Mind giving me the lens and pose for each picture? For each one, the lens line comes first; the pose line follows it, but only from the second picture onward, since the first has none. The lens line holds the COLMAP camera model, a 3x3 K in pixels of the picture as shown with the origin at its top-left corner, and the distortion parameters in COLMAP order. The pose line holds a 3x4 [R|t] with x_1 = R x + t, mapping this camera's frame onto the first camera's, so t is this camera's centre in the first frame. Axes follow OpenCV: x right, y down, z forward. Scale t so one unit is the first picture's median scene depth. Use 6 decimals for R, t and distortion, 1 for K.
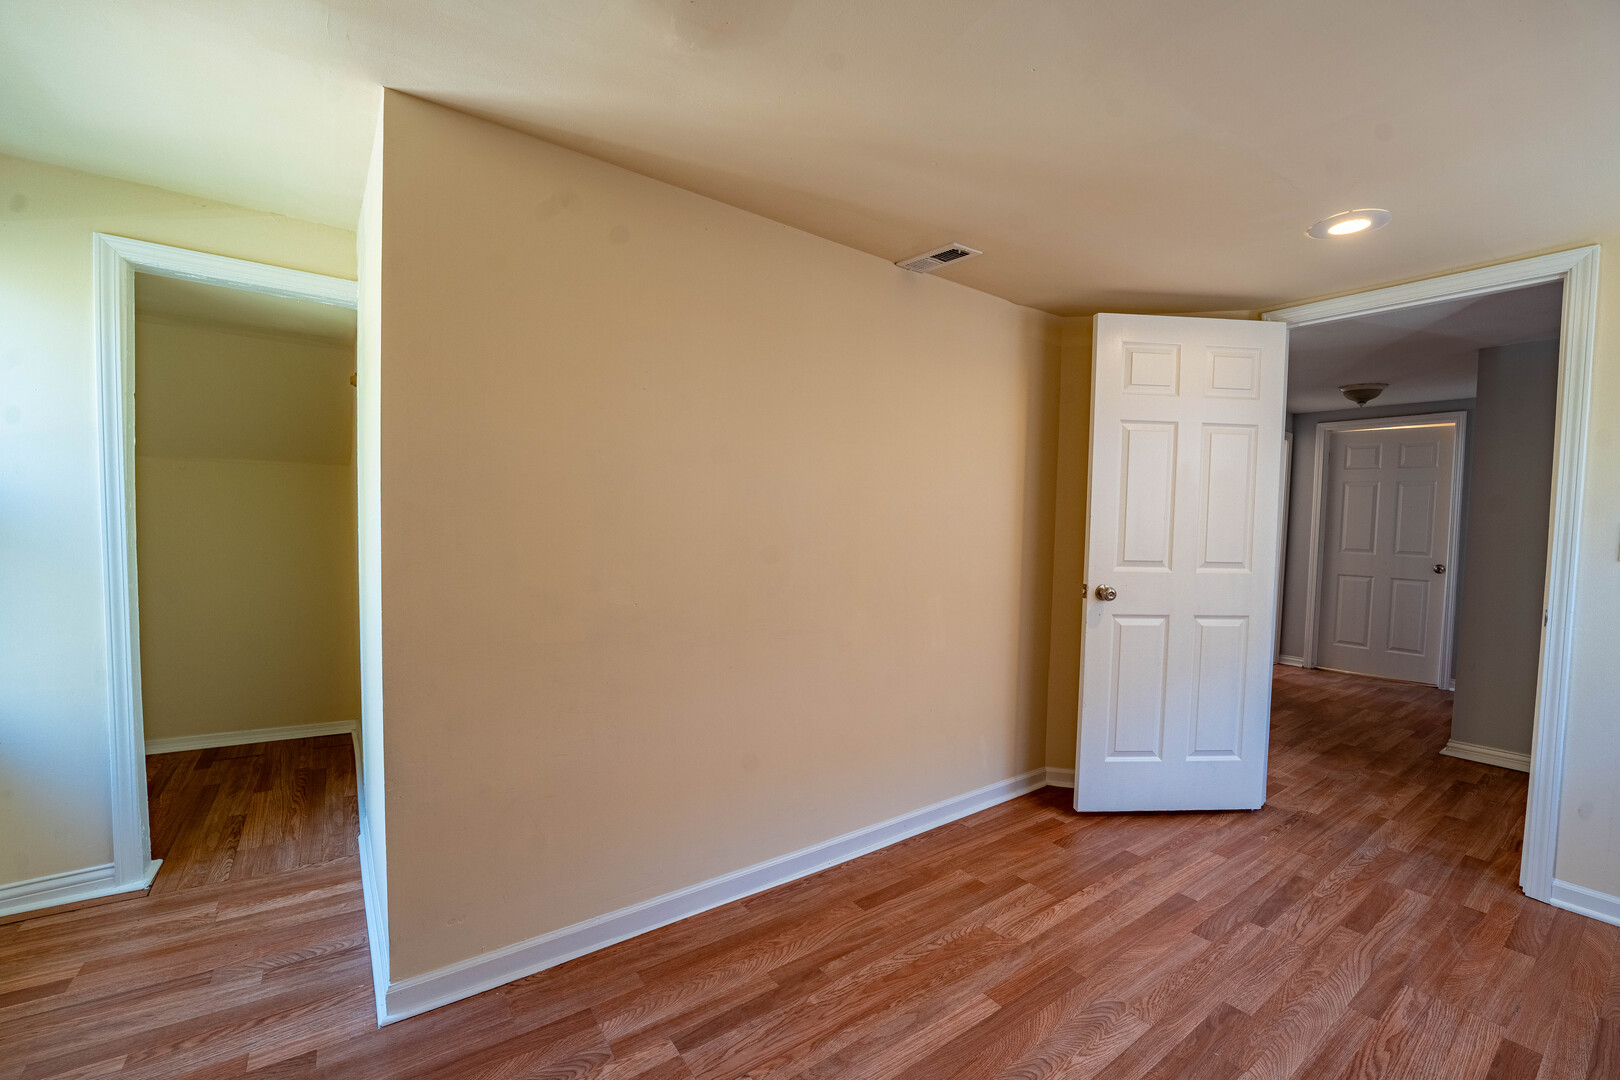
lens RADIAL K [[660.2, 0, 804.9], [0, 660.2, 543.0], [0, 0, 1]] dist [-0.023928, 0.001127]
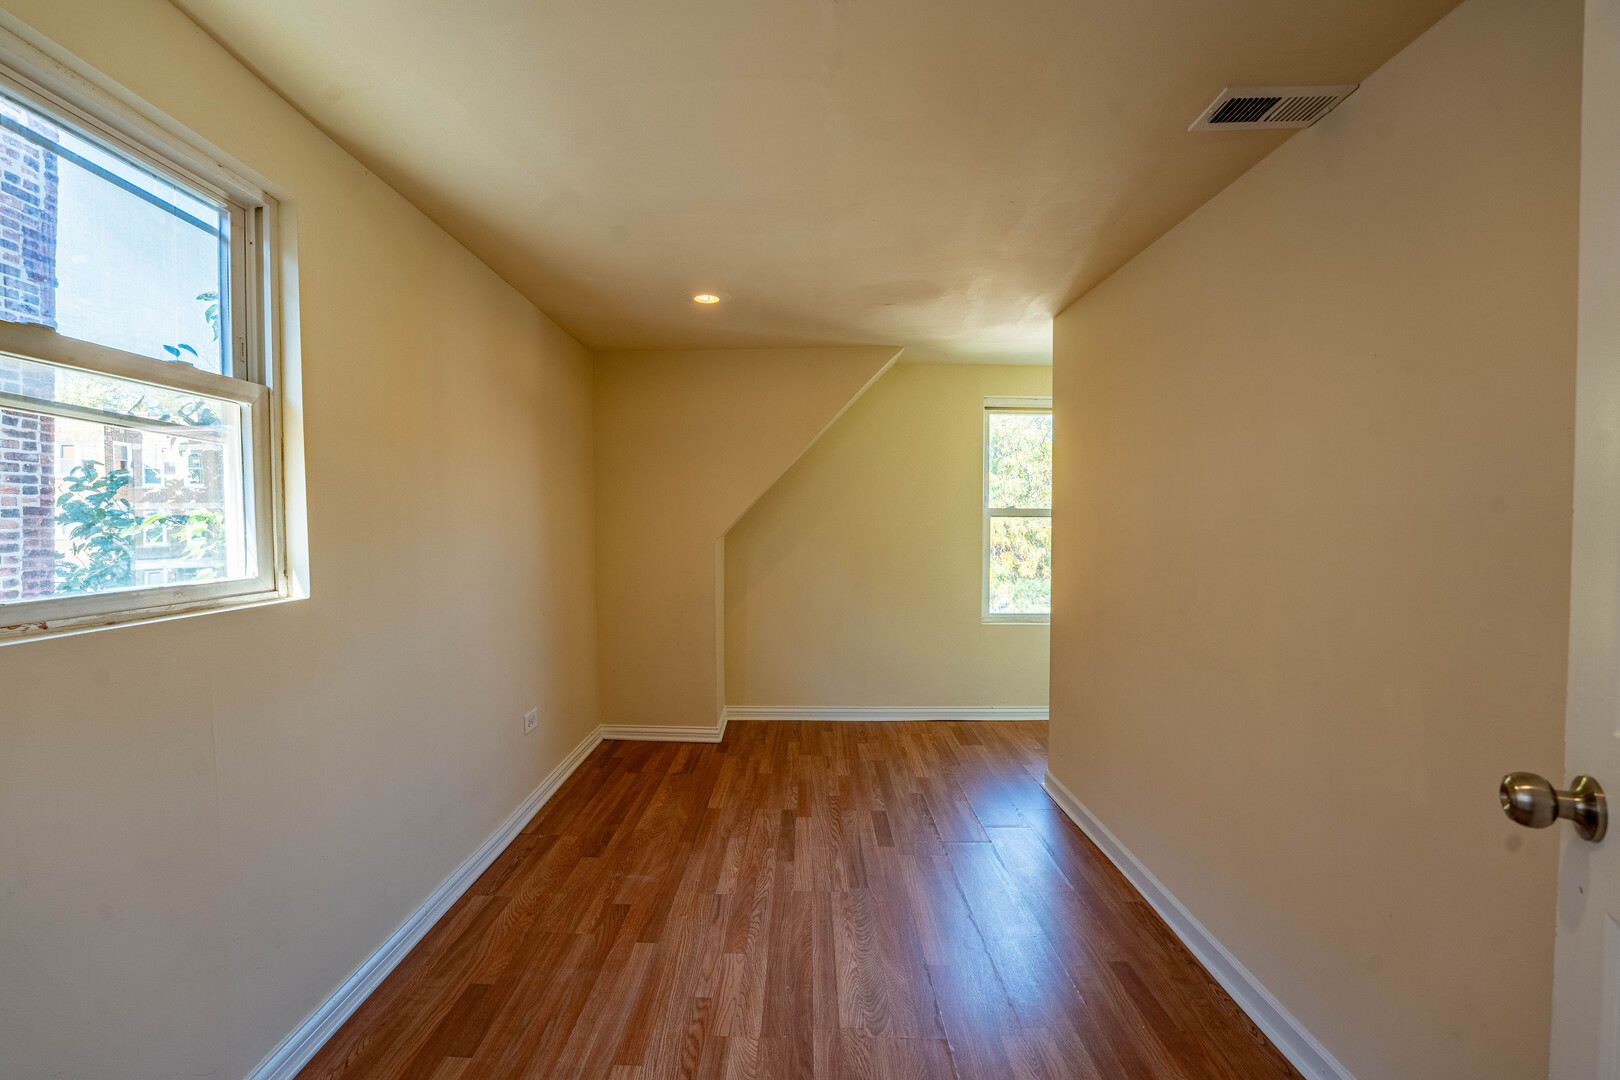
lens RADIAL K [[660.2, 0, 804.9], [0, 660.2, 543.0], [0, 0, 1]] dist [-0.023928, 0.001127]
pose [[-0.579358, 0.000720, -0.815073, 0.994805], [-0.049194, 0.998146, 0.035849, -0.025440], [0.813587, 0.060866, -0.578248, 1.069371]]
